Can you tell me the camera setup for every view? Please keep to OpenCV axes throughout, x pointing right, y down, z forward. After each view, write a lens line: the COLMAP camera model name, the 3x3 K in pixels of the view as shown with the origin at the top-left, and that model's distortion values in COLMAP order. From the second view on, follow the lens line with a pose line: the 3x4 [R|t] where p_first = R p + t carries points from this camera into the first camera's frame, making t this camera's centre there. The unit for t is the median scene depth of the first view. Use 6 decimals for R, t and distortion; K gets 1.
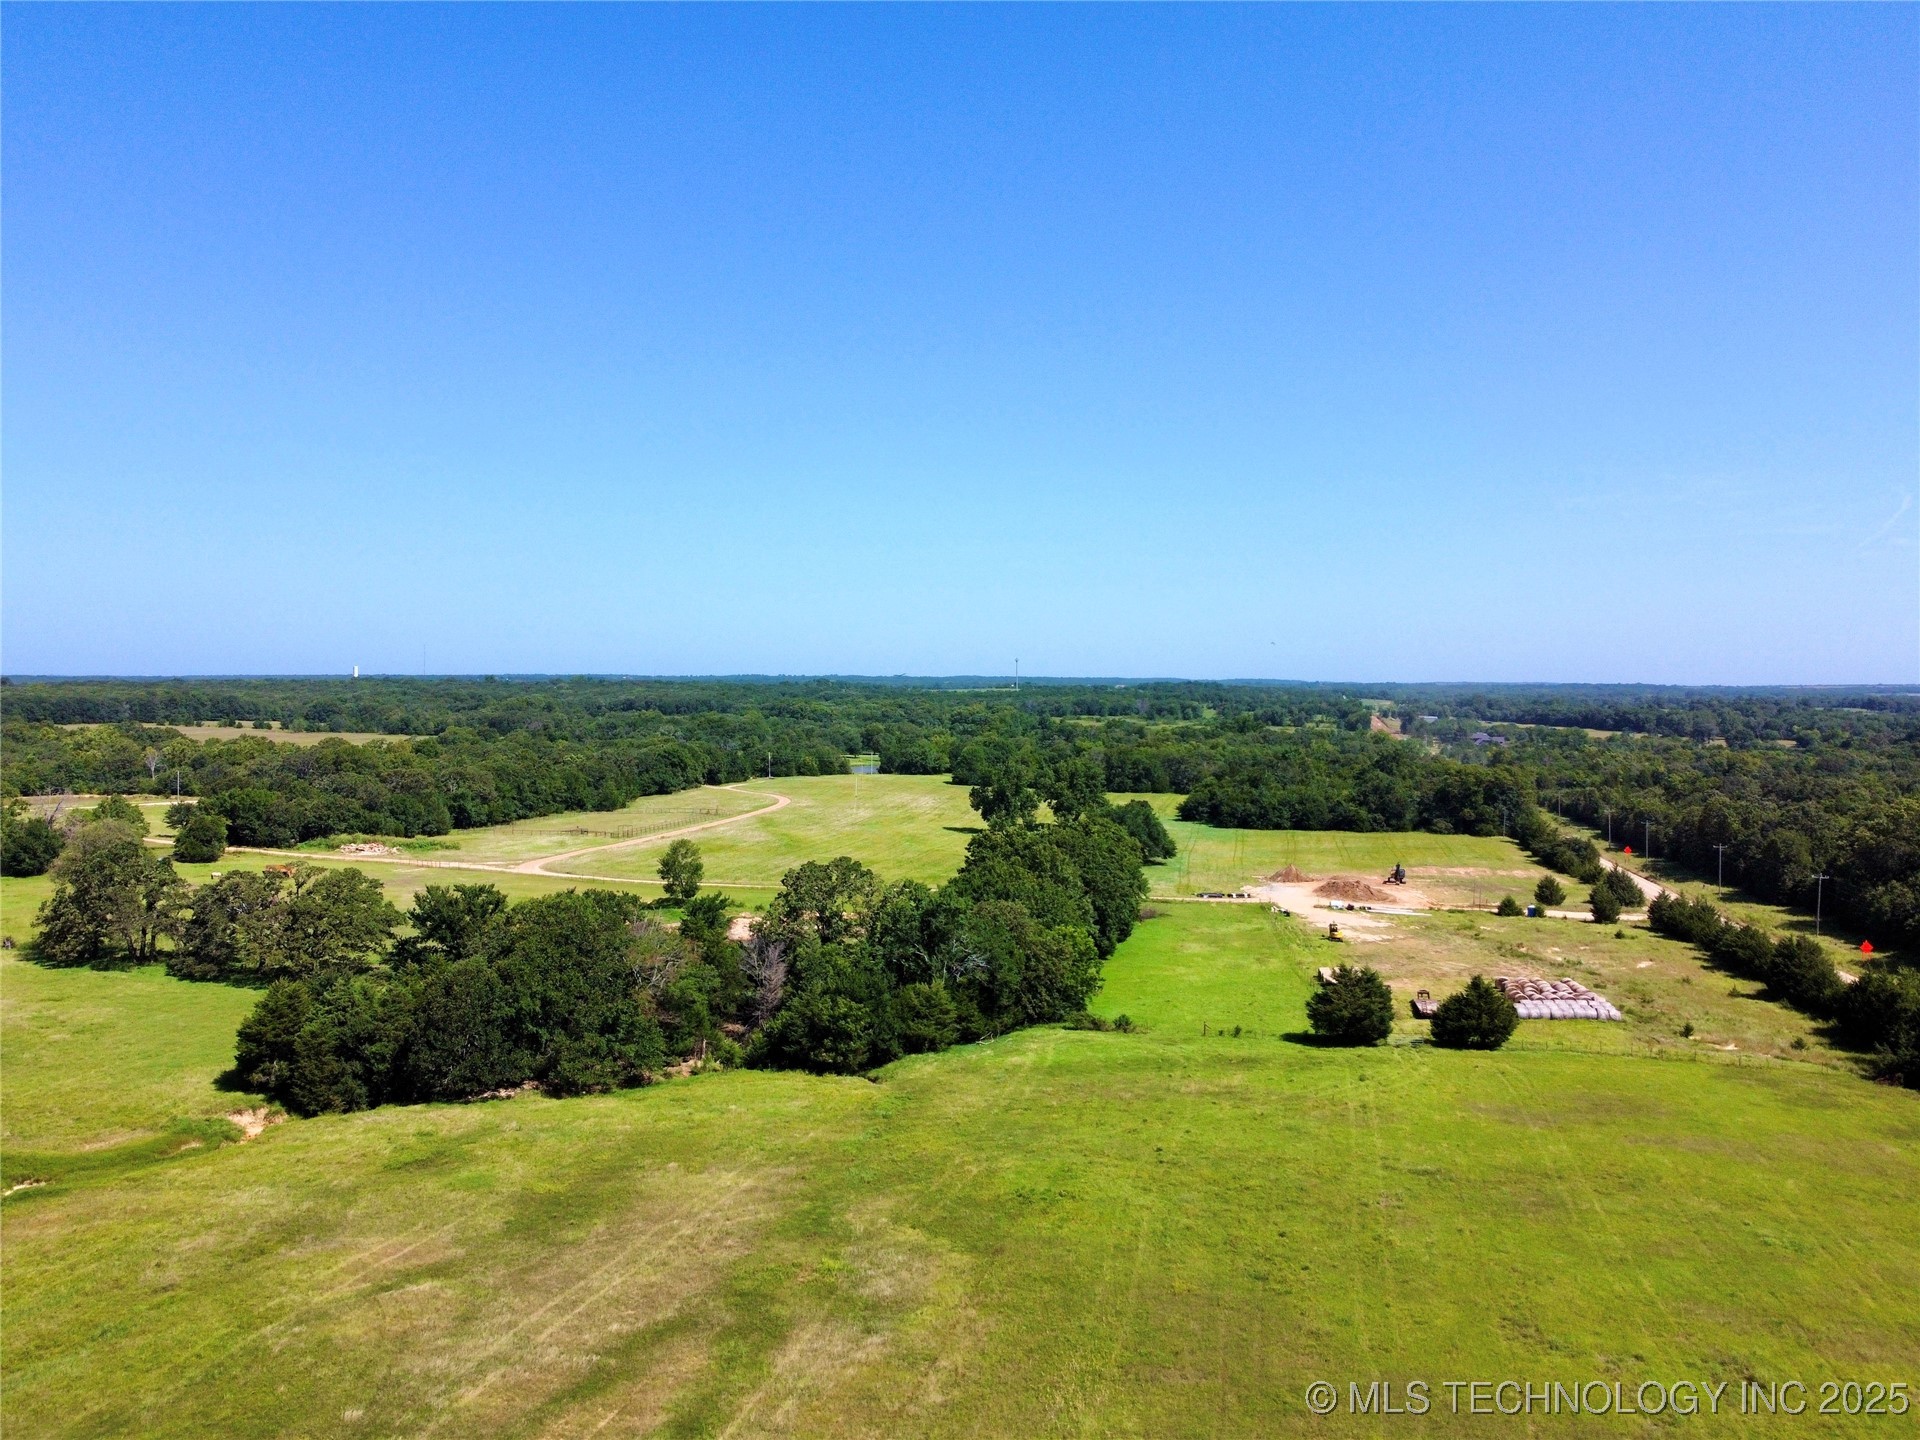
lens RADIAL K [[1455.2, 0, 939.4], [0, 1455.2, 684.0], [0, 0, 1]] dist [-0.002390, -0.004787]
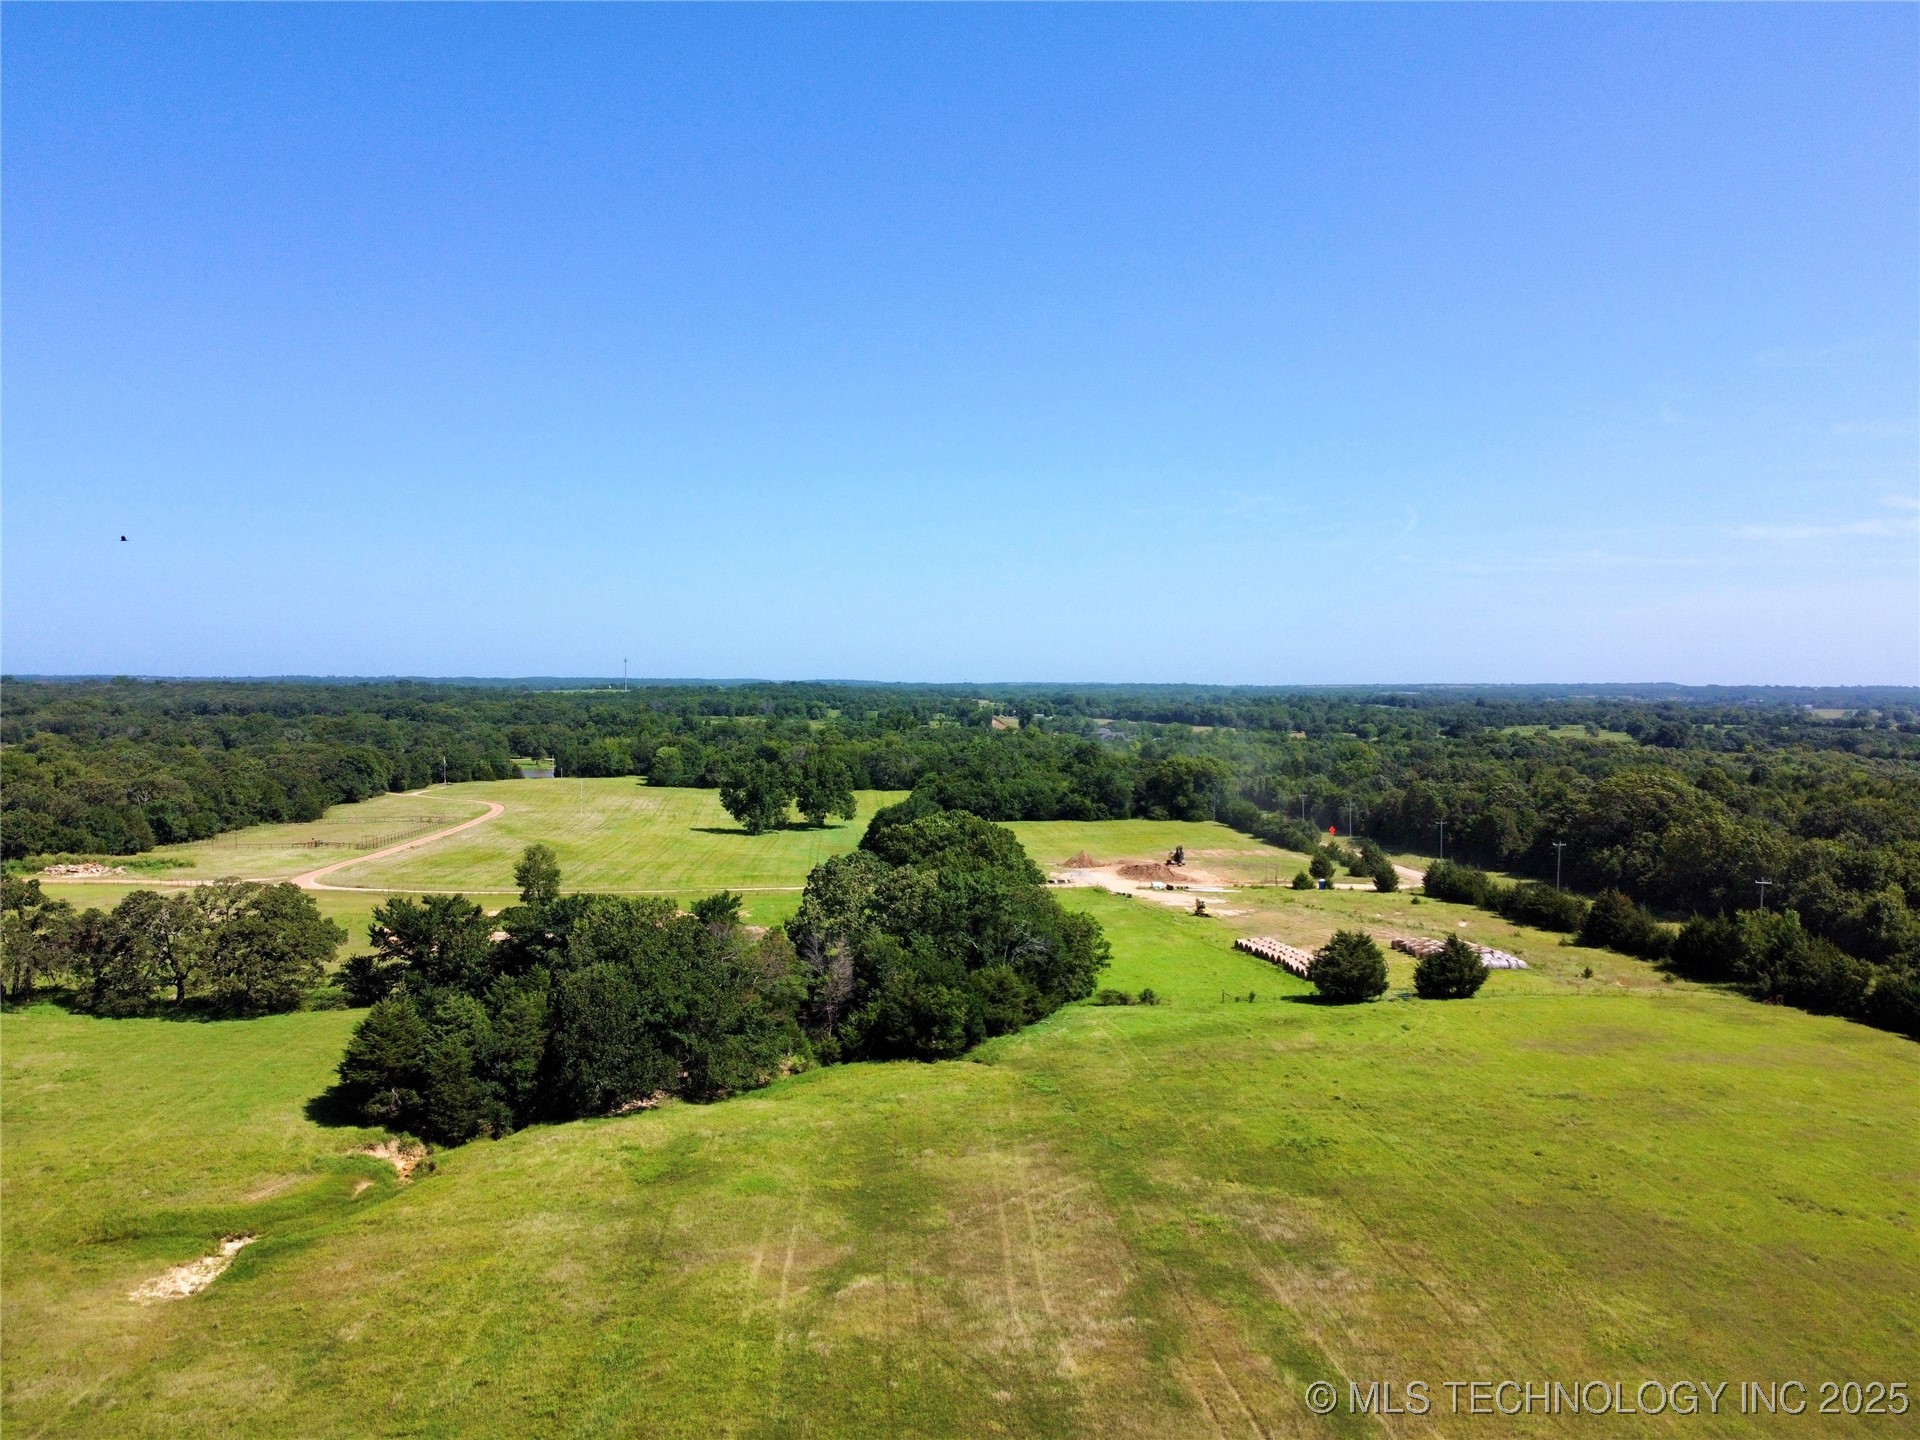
lens RADIAL K [[1455.2, 0, 965.4], [0, 1455.2, 704.9], [0, 0, 1]] dist [-0.002390, -0.004787]
pose [[0.958258, -0.005382, 0.285854, -0.322167], [0.001393, 0.999899, 0.014153, 0.005335], [-0.285901, -0.013164, 0.958169, 0.023416]]
